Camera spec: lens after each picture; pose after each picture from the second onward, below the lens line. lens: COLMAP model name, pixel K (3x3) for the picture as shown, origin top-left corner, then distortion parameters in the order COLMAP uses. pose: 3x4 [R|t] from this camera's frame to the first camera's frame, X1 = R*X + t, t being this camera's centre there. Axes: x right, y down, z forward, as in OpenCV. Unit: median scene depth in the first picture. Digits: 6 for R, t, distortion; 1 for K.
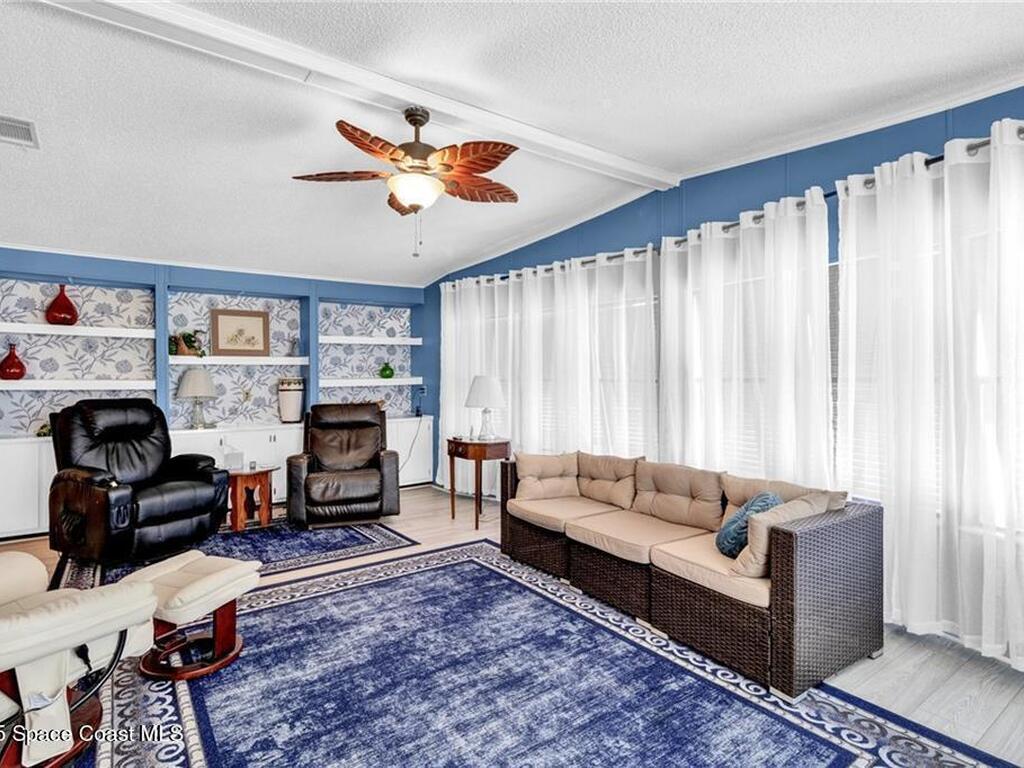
lens RADIAL K [[546.8, 0, 511.3], [0, 546.8, 376.3], [0, 0, 1]] dist [0.001433, 0.001265]
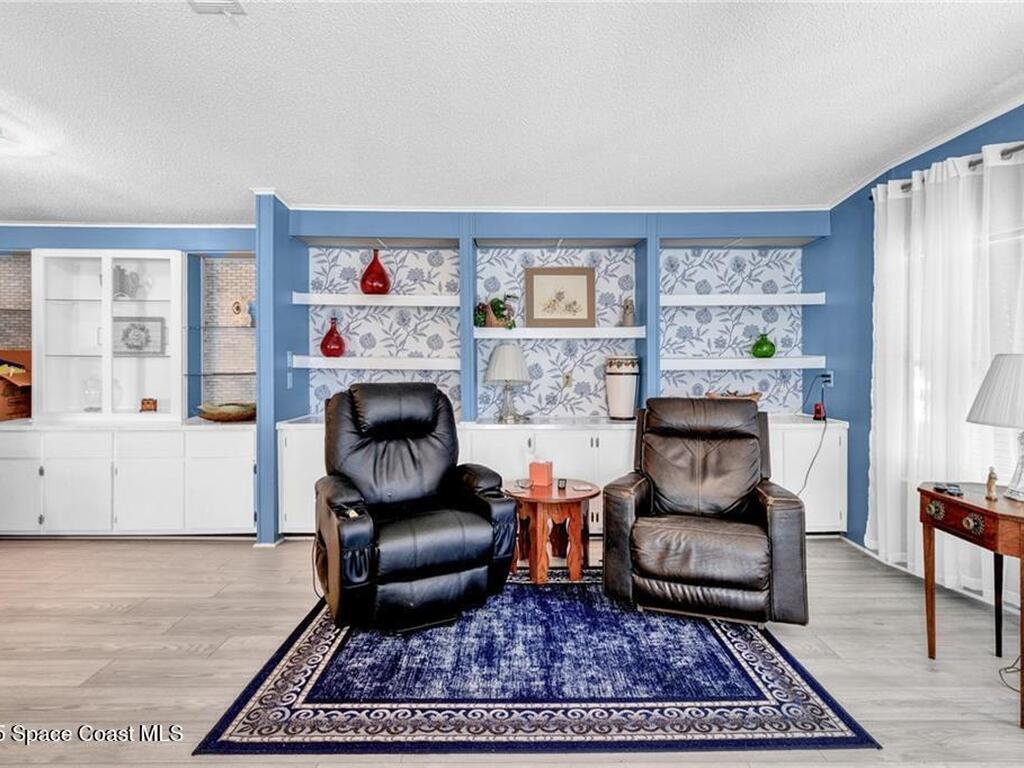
lens RADIAL K [[545.3, 0, 513.9], [0, 545.3, 357.1], [0, 0, 1]] dist [0.002521, 0.000979]
pose [[0.816346, 0.005544, -0.577536, -0.116863], [-0.004355, 0.999985, 0.003444, 0.001867], [0.577546, -0.000297, 0.816358, 0.368933]]
